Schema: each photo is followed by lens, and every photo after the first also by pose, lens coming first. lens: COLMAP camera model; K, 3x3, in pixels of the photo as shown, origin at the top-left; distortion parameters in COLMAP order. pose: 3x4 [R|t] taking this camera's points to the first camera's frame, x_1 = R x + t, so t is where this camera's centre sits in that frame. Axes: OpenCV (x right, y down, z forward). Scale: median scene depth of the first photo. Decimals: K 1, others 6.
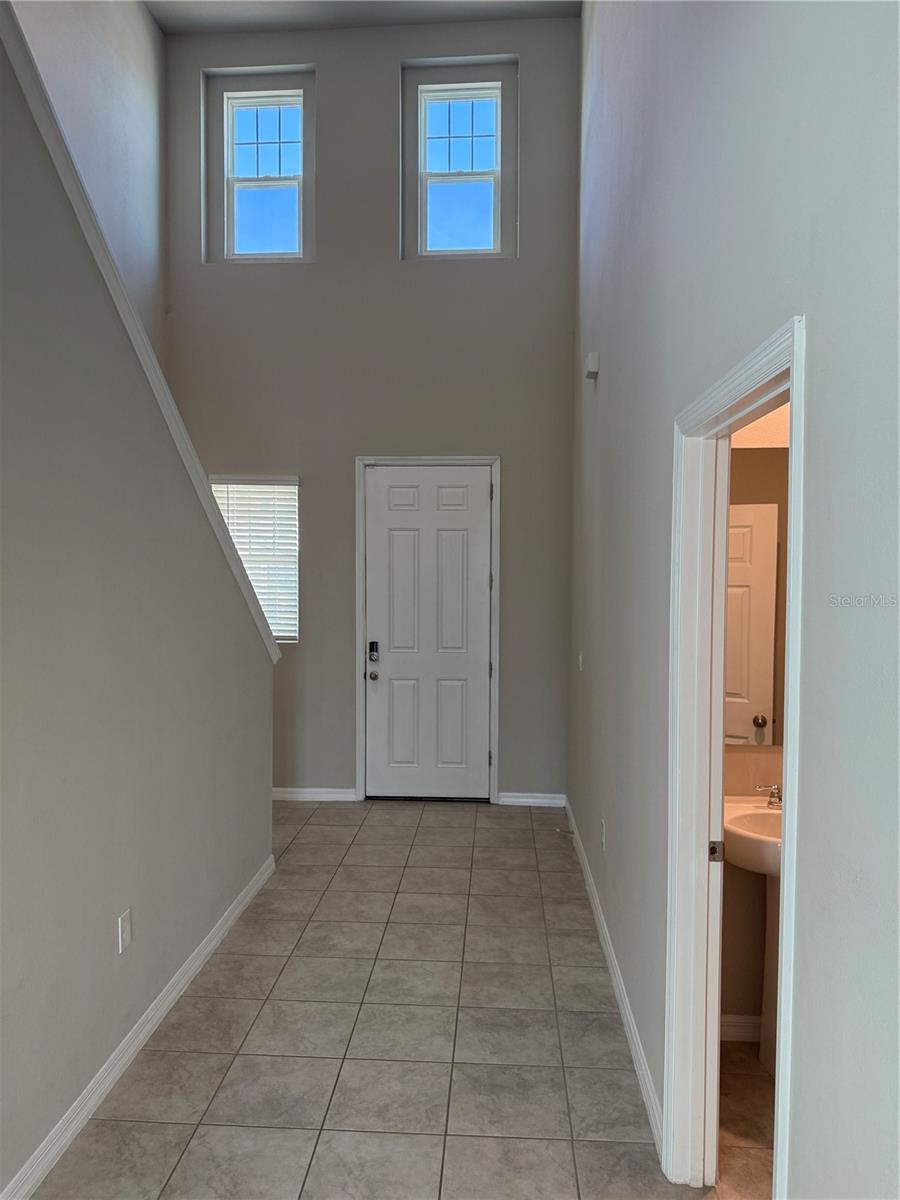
lens RADIAL K [[846.3, 0, 445.4], [0, 846.3, 601.1], [0, 0, 1]] dist [0.013577, -0.021761]
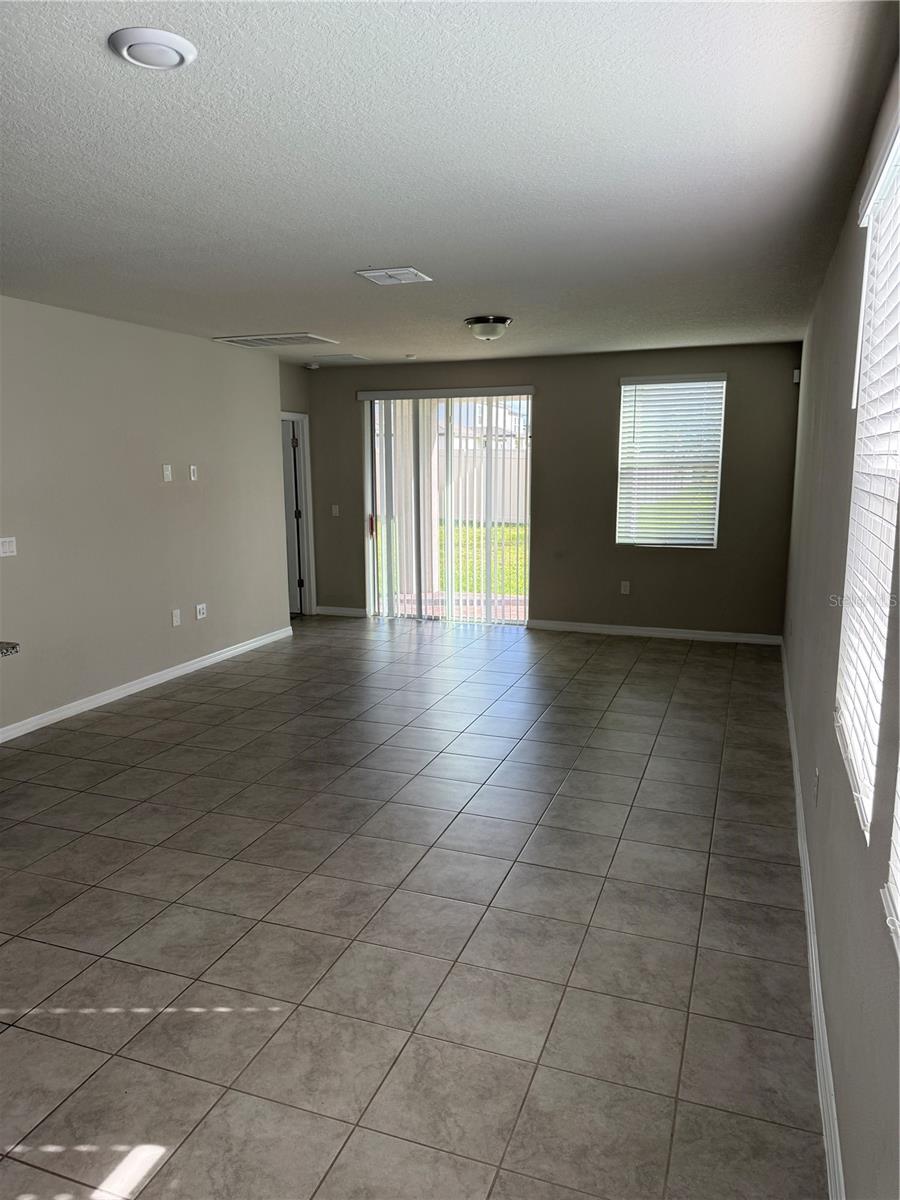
lens RADIAL K [[846.3, 0, 440.4], [0, 846.3, 605.4], [0, 0, 1]] dist [0.013577, -0.021761]
pose [[0.955844, 0.027576, -0.292578, 0.016724], [0.014226, 0.990079, 0.139792, -0.003791], [0.293530, -0.137781, 0.945969, 0.298737]]
